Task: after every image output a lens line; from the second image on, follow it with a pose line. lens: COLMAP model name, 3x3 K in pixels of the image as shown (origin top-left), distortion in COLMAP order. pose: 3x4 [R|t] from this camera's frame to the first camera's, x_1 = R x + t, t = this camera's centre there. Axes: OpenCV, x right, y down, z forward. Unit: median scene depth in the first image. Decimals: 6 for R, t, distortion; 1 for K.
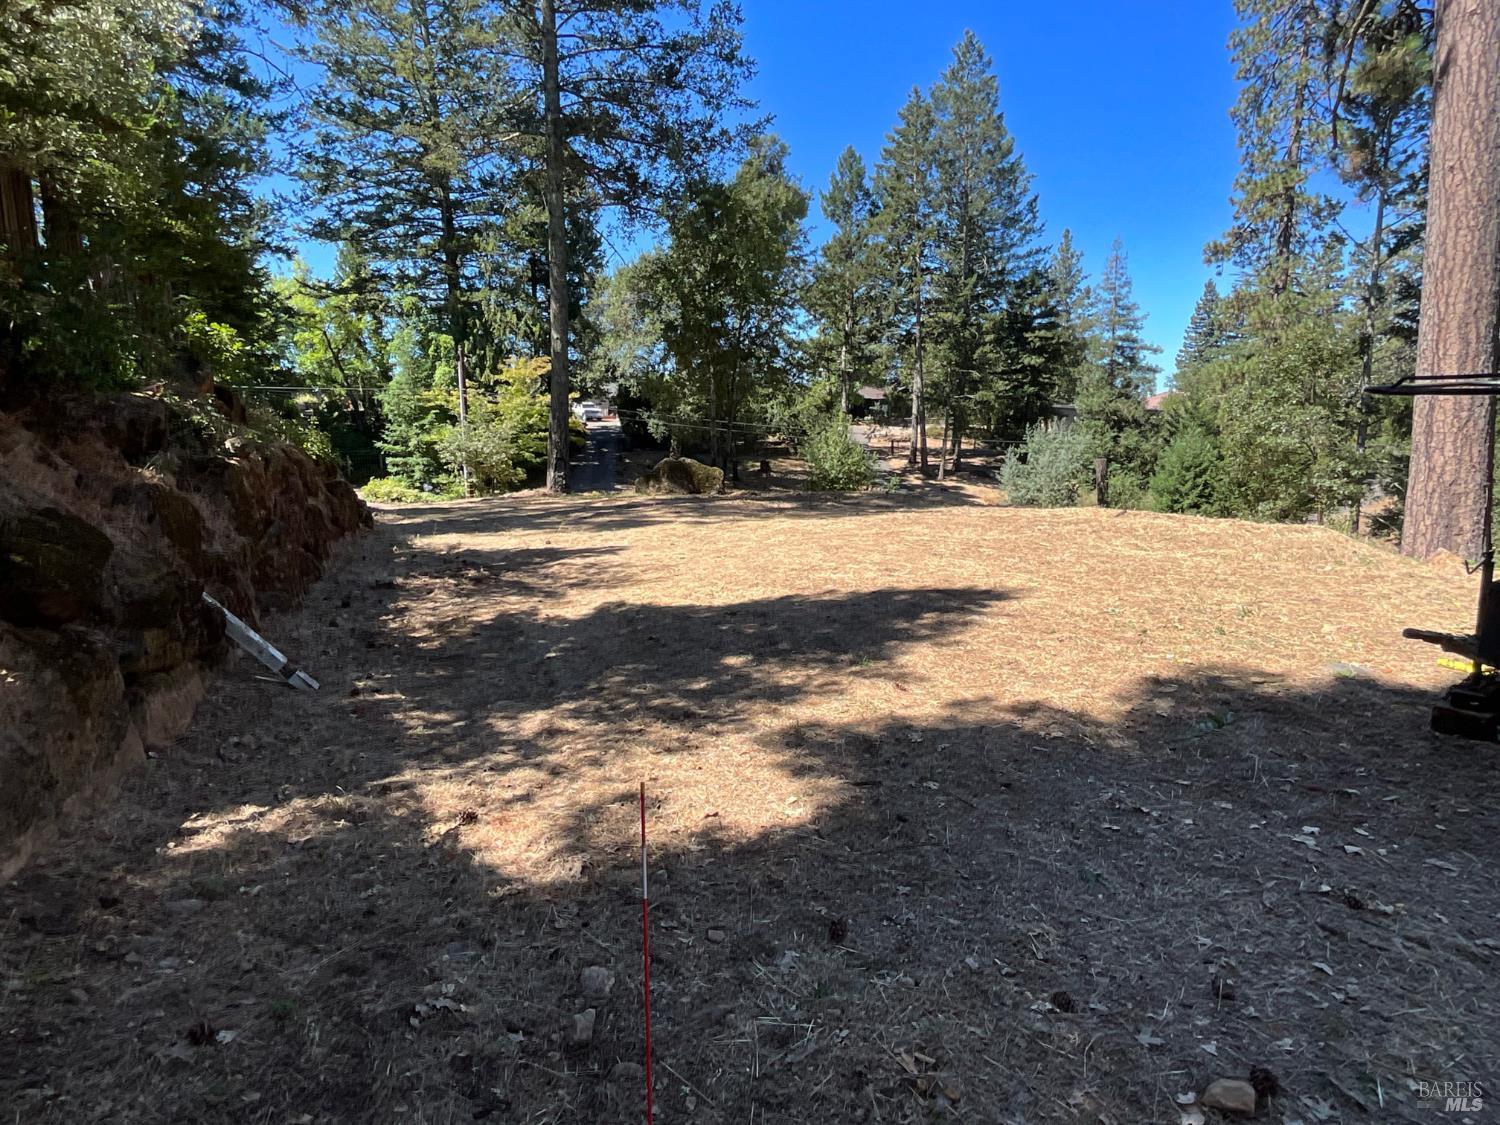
lens RADIAL K [[842.1, 0, 752.1], [0, 842.1, 567.9], [0, 0, 1]] dist [-0.006808, 0.013437]
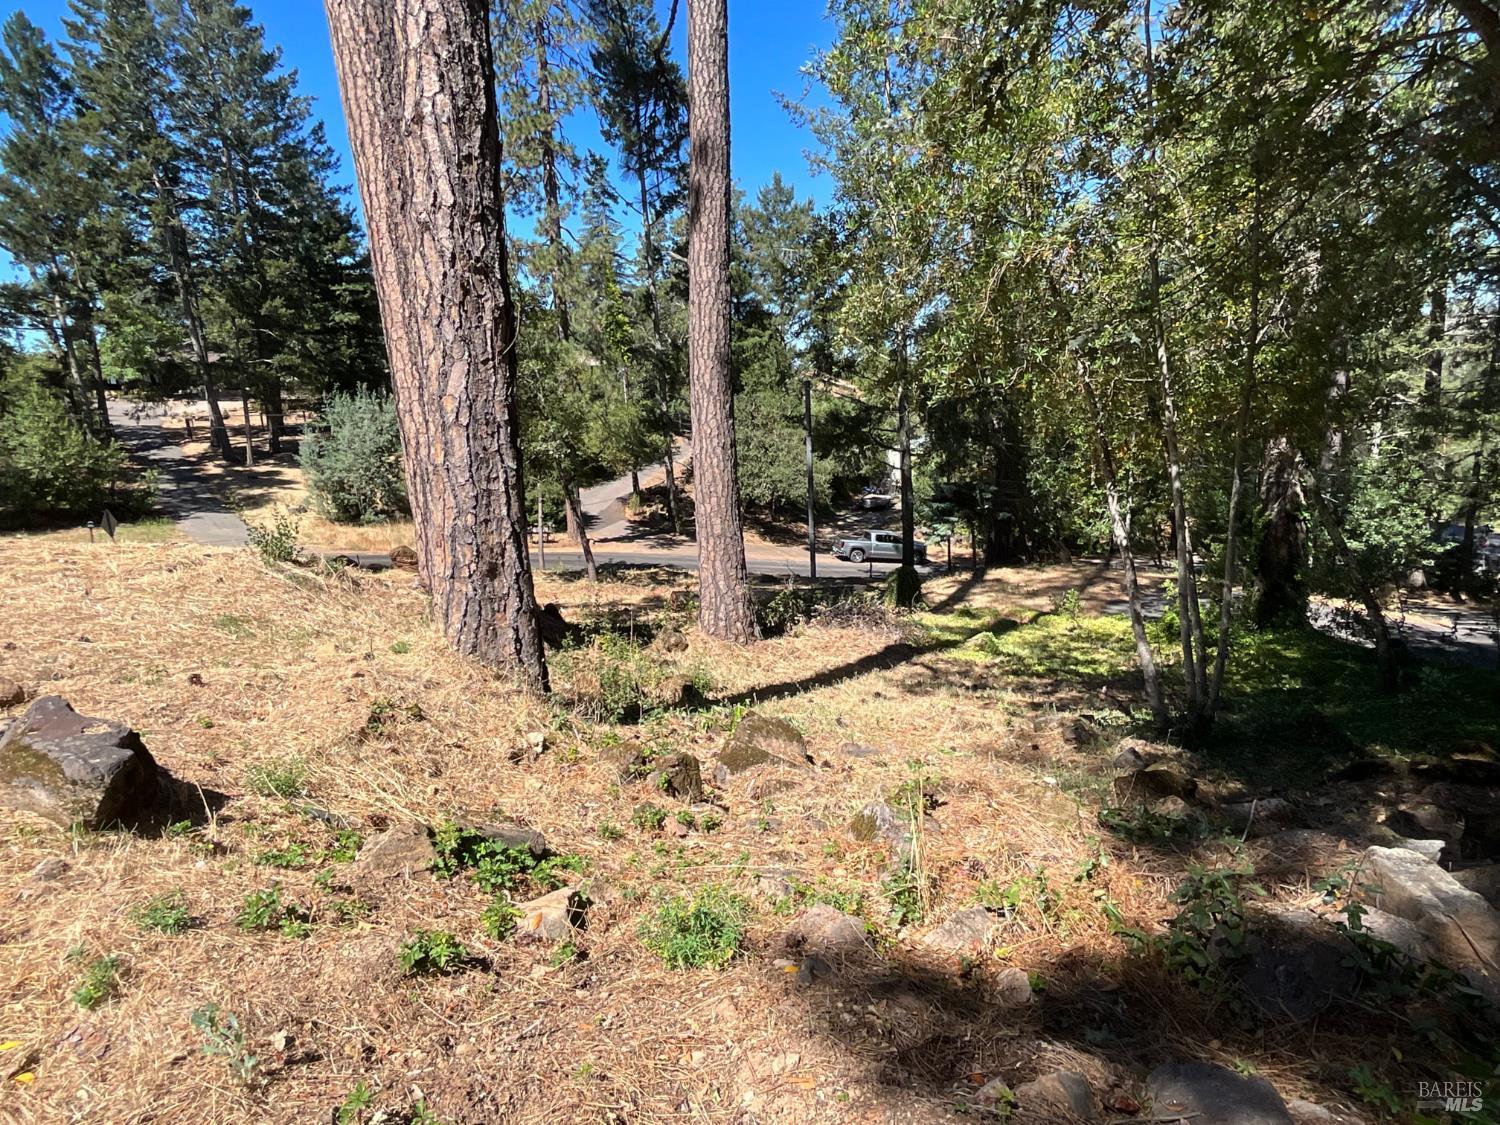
lens RADIAL K [[842.1, 0, 752.9], [0, 842.1, 561.1], [0, 0, 1]] dist [-0.006808, 0.013437]
pose [[0.801488, -0.160524, 0.576063, 0.191698], [0.141978, 0.986835, 0.077451, -0.010722], [-0.580912, 0.019712, 0.813727, 0.087979]]
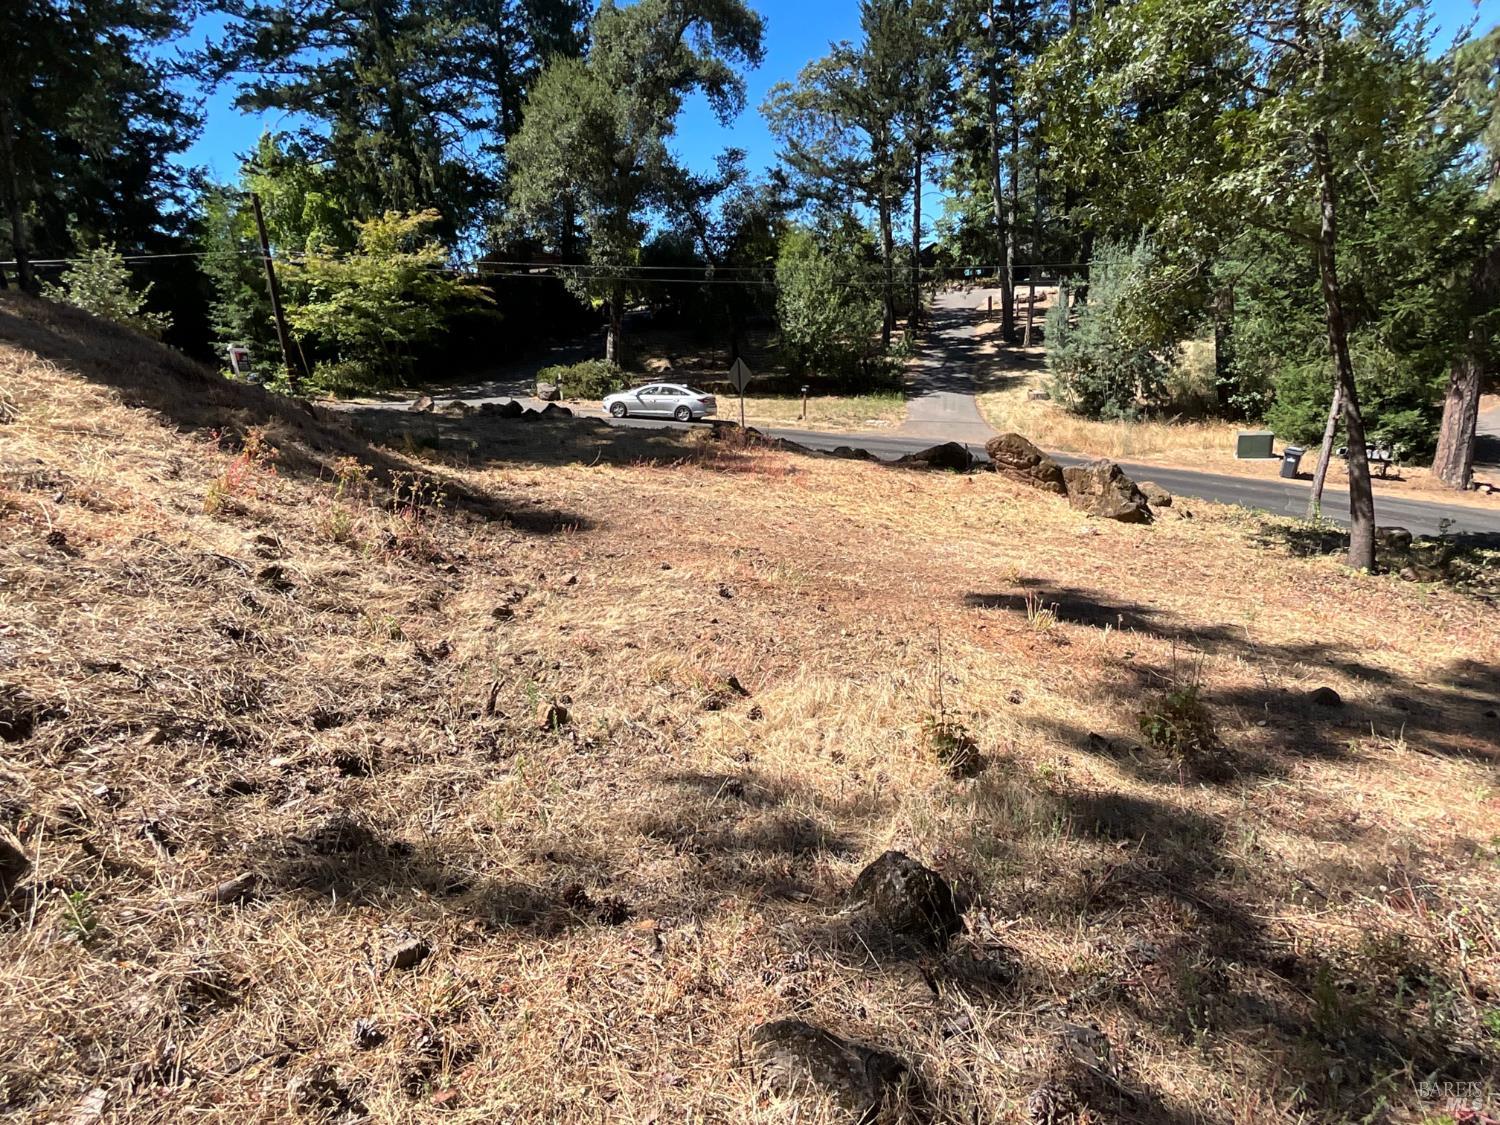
lens RADIAL K [[842.1, 0, 751.6], [0, 842.1, 557.2], [0, 0, 1]] dist [-0.006808, 0.013437]
pose [[0.941963, 0.027584, -0.334583, 0.365967], [0.003272, 0.995817, 0.091310, 0.009394], [0.335702, -0.087106, 0.937932, 0.366299]]
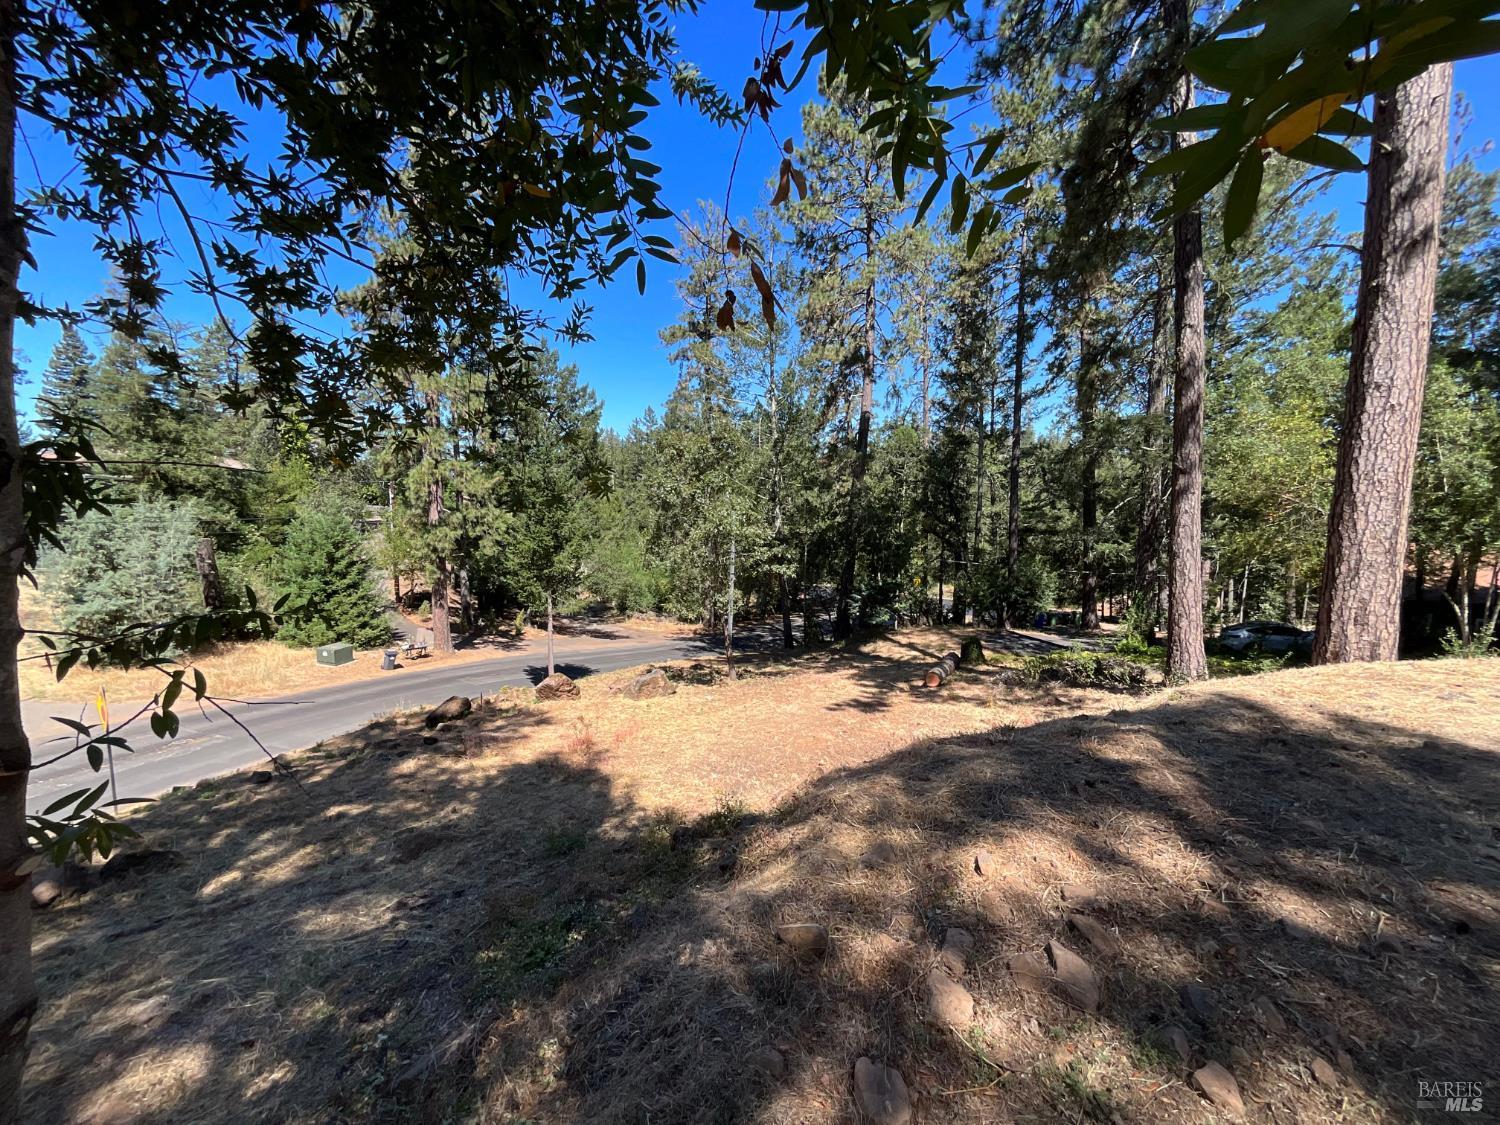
lens RADIAL K [[607.3, 0, 752.0], [0, 607.3, 562.6], [0, 0, 1]] dist [-0.001132, 0.000652]
pose [[0.152842, -0.109111, 0.982209, -0.046698], [0.137762, 0.986535, 0.088155, -0.106485], [-0.978602, 0.121837, 0.165815, 0.527527]]
